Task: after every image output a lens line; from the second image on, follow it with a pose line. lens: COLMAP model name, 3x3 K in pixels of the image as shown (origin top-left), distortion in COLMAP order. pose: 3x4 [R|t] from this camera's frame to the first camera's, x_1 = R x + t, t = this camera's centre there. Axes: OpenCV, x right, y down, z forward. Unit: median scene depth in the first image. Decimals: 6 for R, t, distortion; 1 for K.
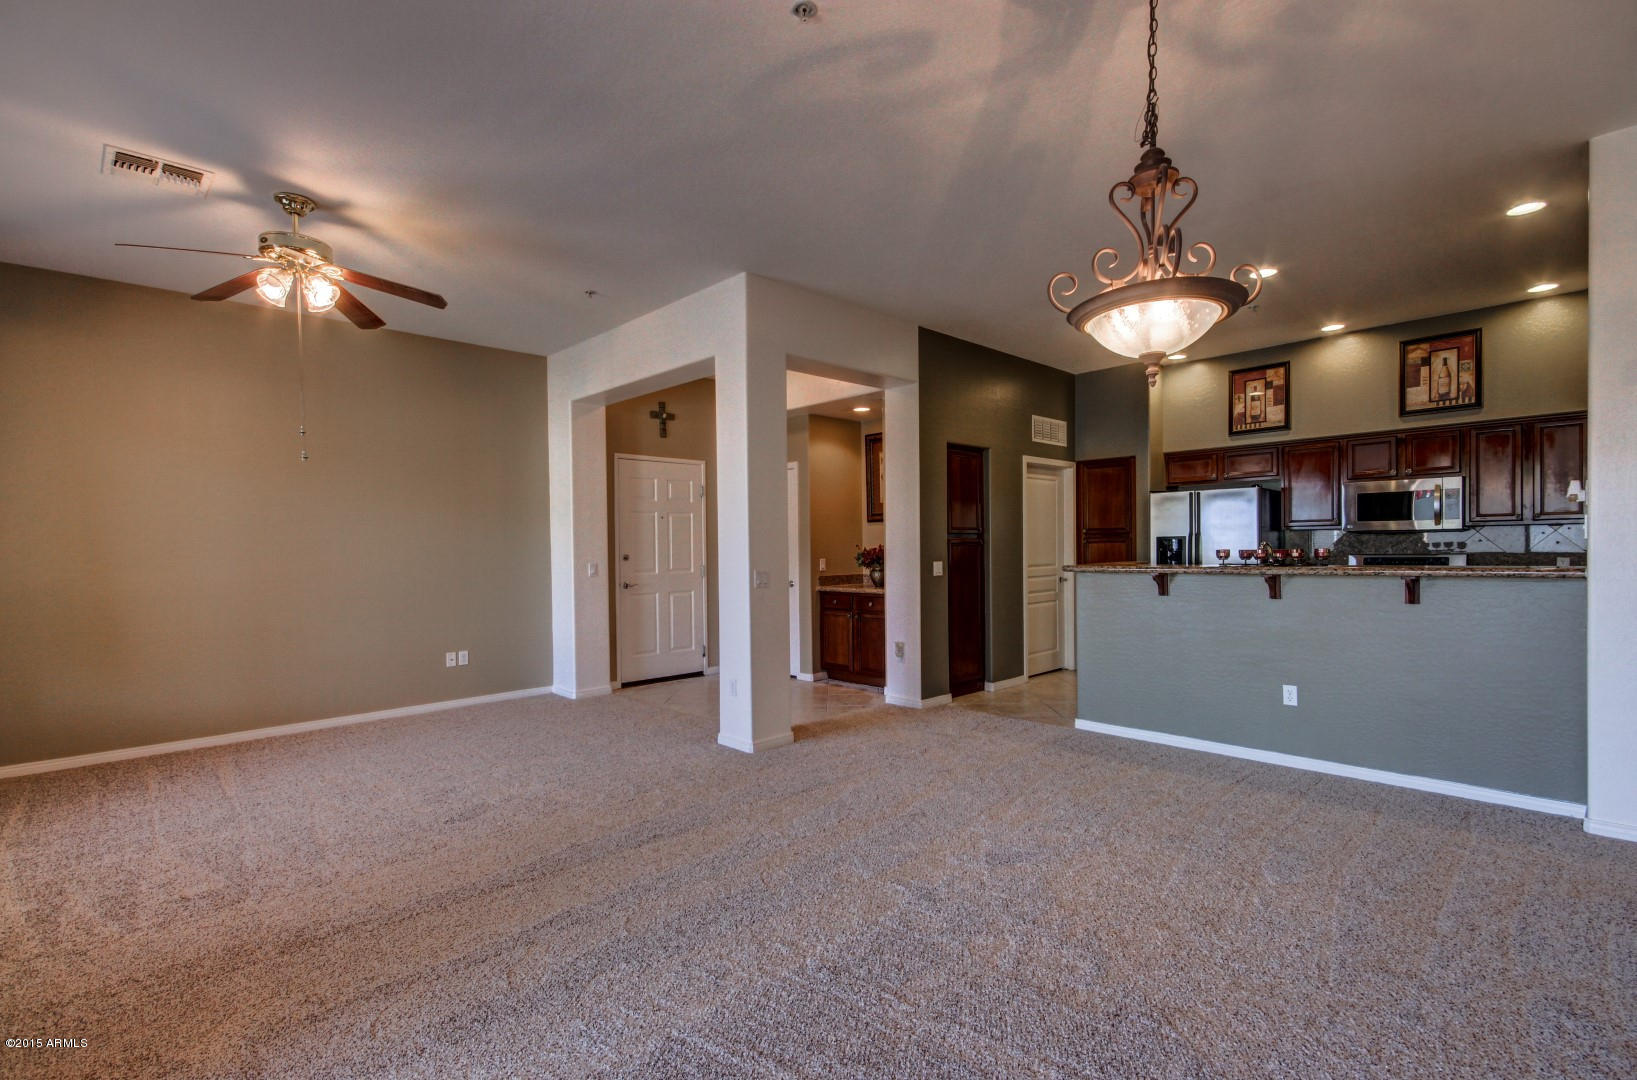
lens RADIAL K [[747.1, 0, 836.5], [0, 747.1, 555.1], [0, 0, 1]] dist [0.033192, -0.000240]
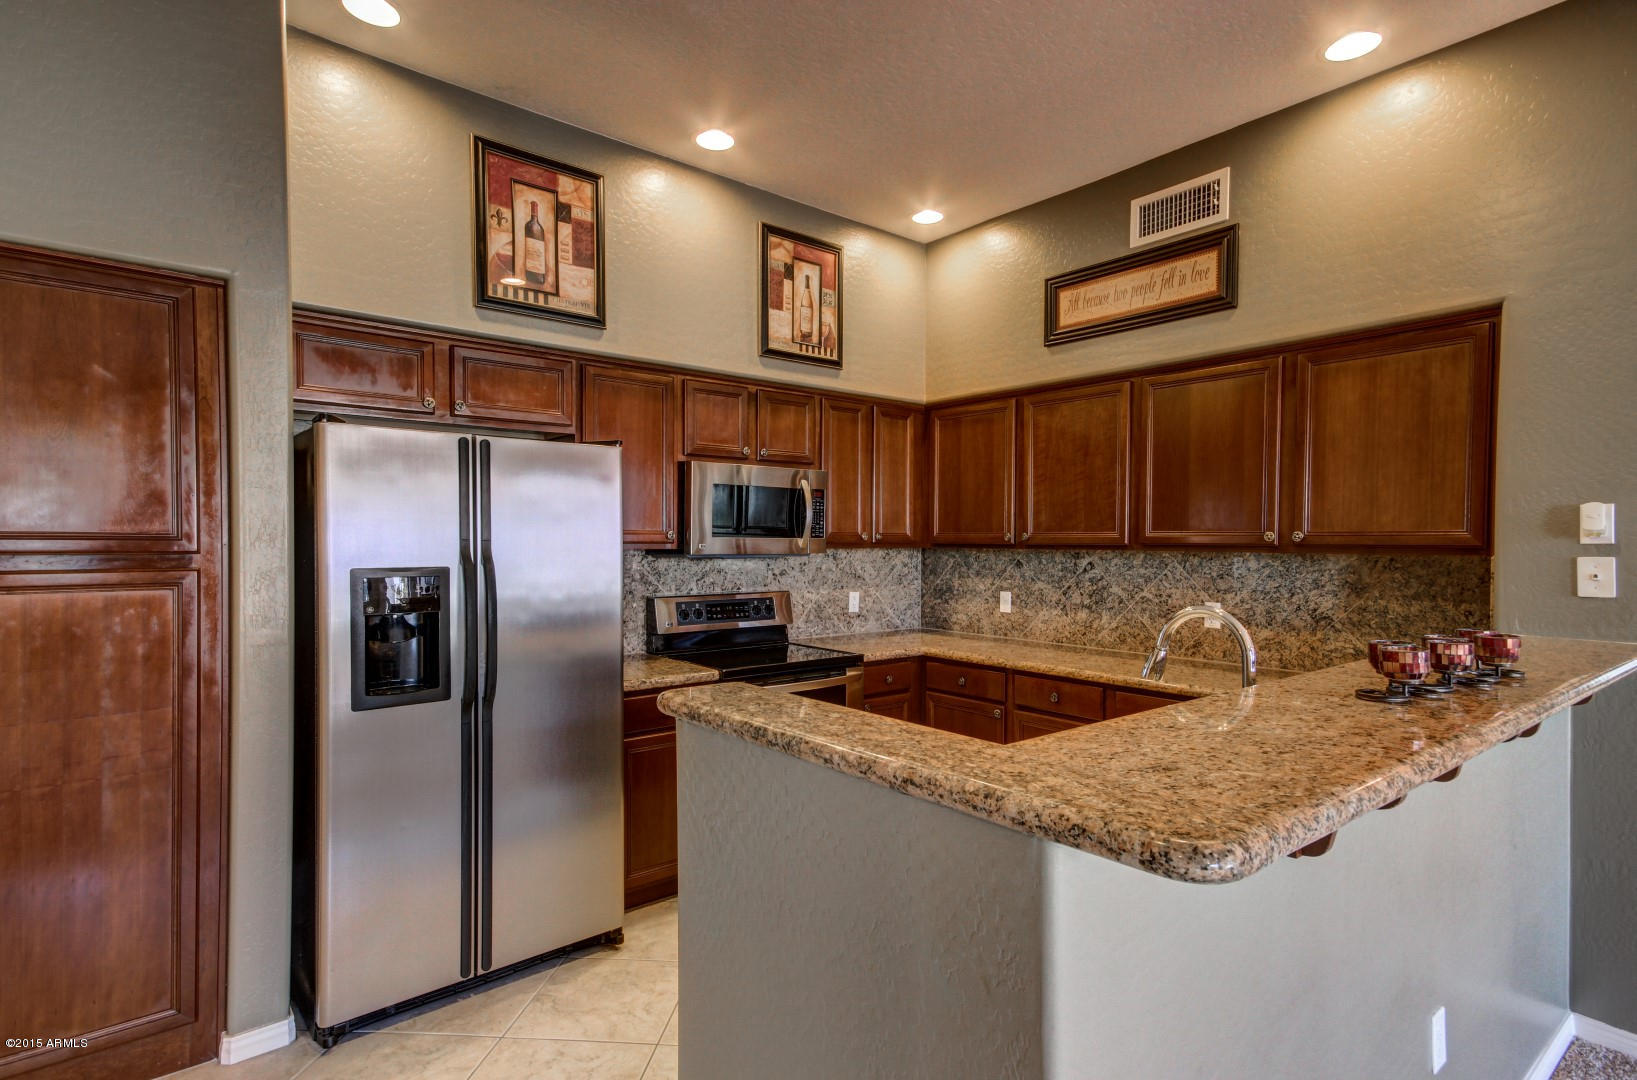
lens RADIAL K [[832.6, 0, 833.0], [0, 832.6, 556.1], [0, 0, 1]] dist [0.002607, 0.033808]
pose [[0.085098, -0.006903, 0.996349, 0.113386], [0.006053, 0.999961, 0.006411, -0.032303], [-0.996354, 0.005485, 0.085137, 0.822969]]
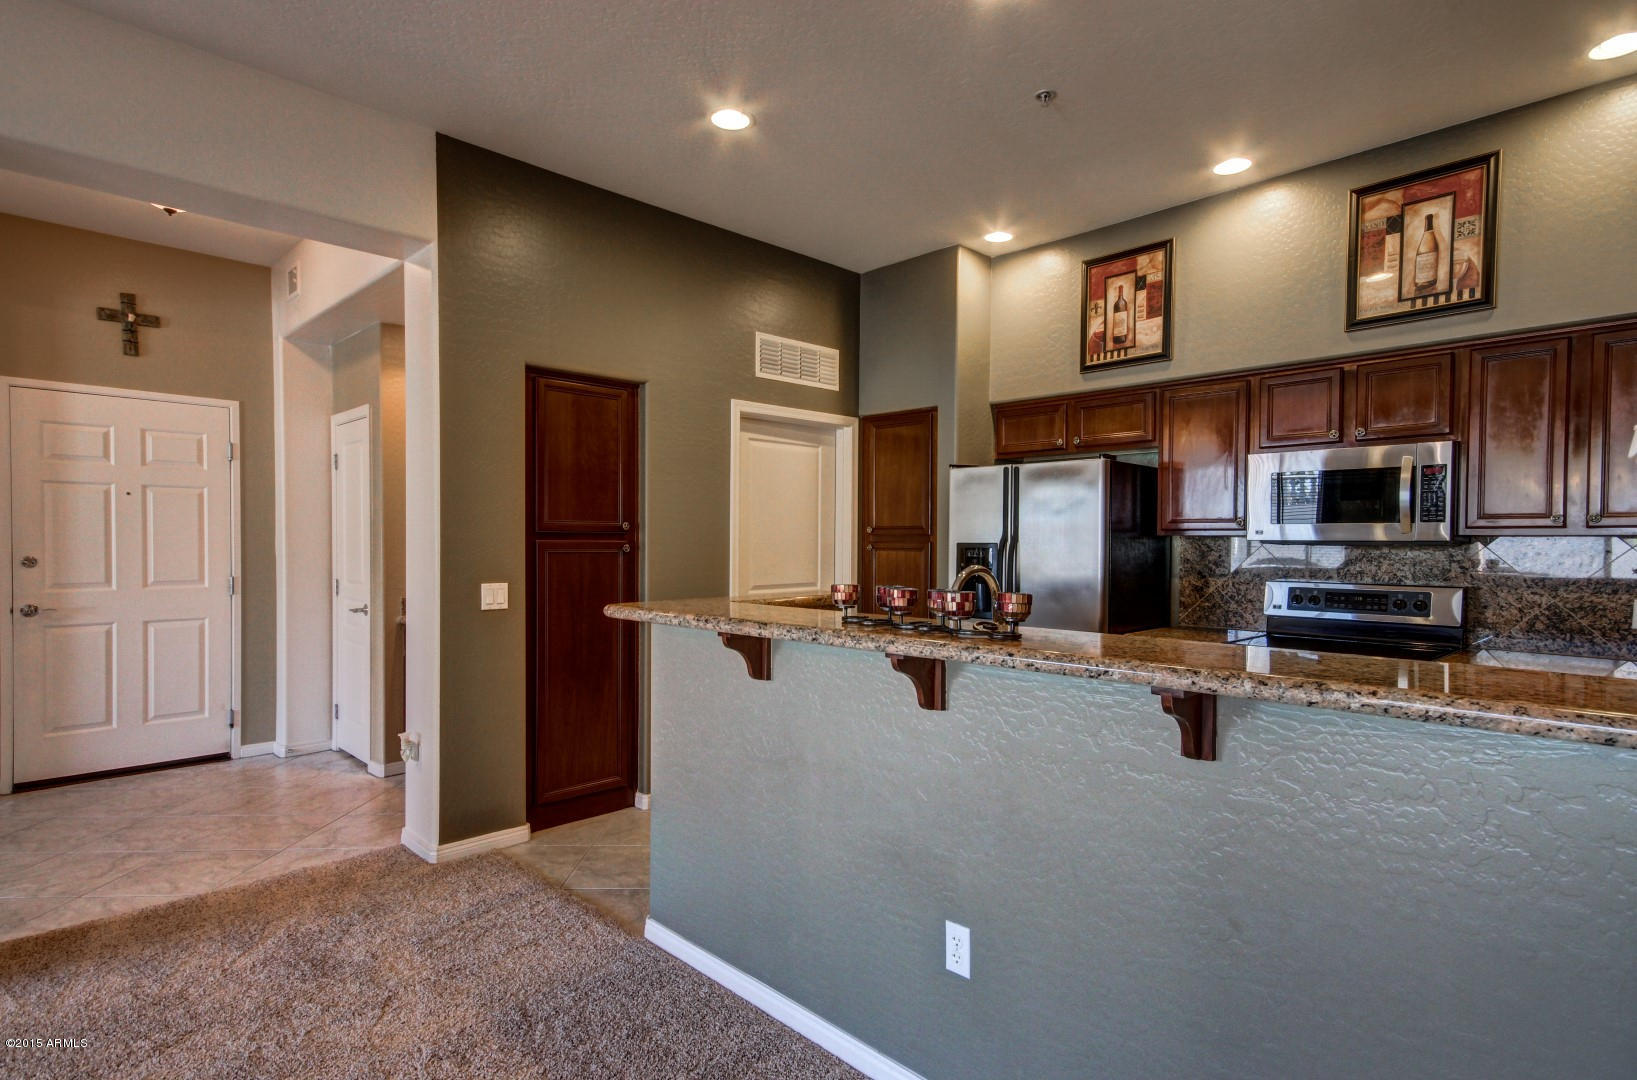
lens RADIAL K [[845.6, 0, 830.4], [0, 845.6, 552.0], [0, 0, 1]] dist [0.049734, 0.000698]
pose [[0.999836, 0.017983, -0.002200, 0.347200], [-0.017972, 0.999826, 0.005050, -0.019584], [0.002290, -0.005010, 0.999985, 0.354760]]
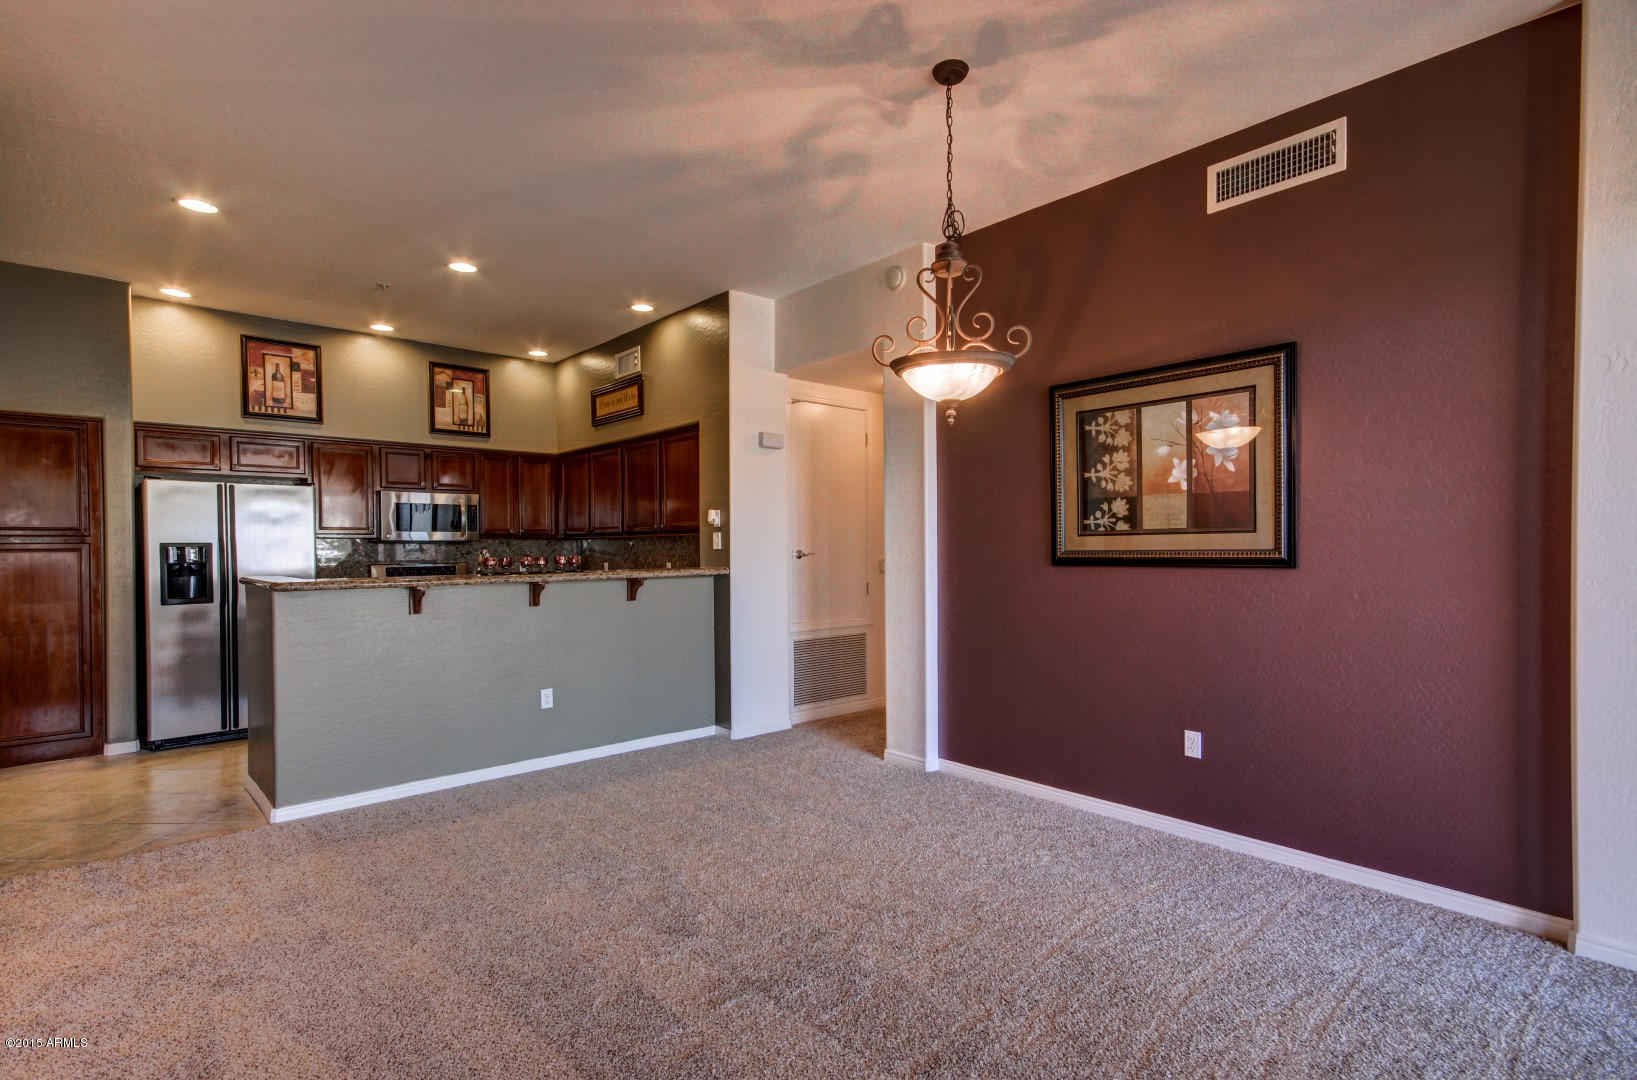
lens RADIAL K [[786.6, 0, 832.9], [0, 786.6, 555.4], [0, 0, 1]] dist [0.027611, -0.000450]
pose [[0.043605, 0.001661, 0.999047, -0.301386], [0.018166, 0.999832, -0.002455, 0.000259], [-0.998884, 0.018255, 0.043568, 0.368868]]
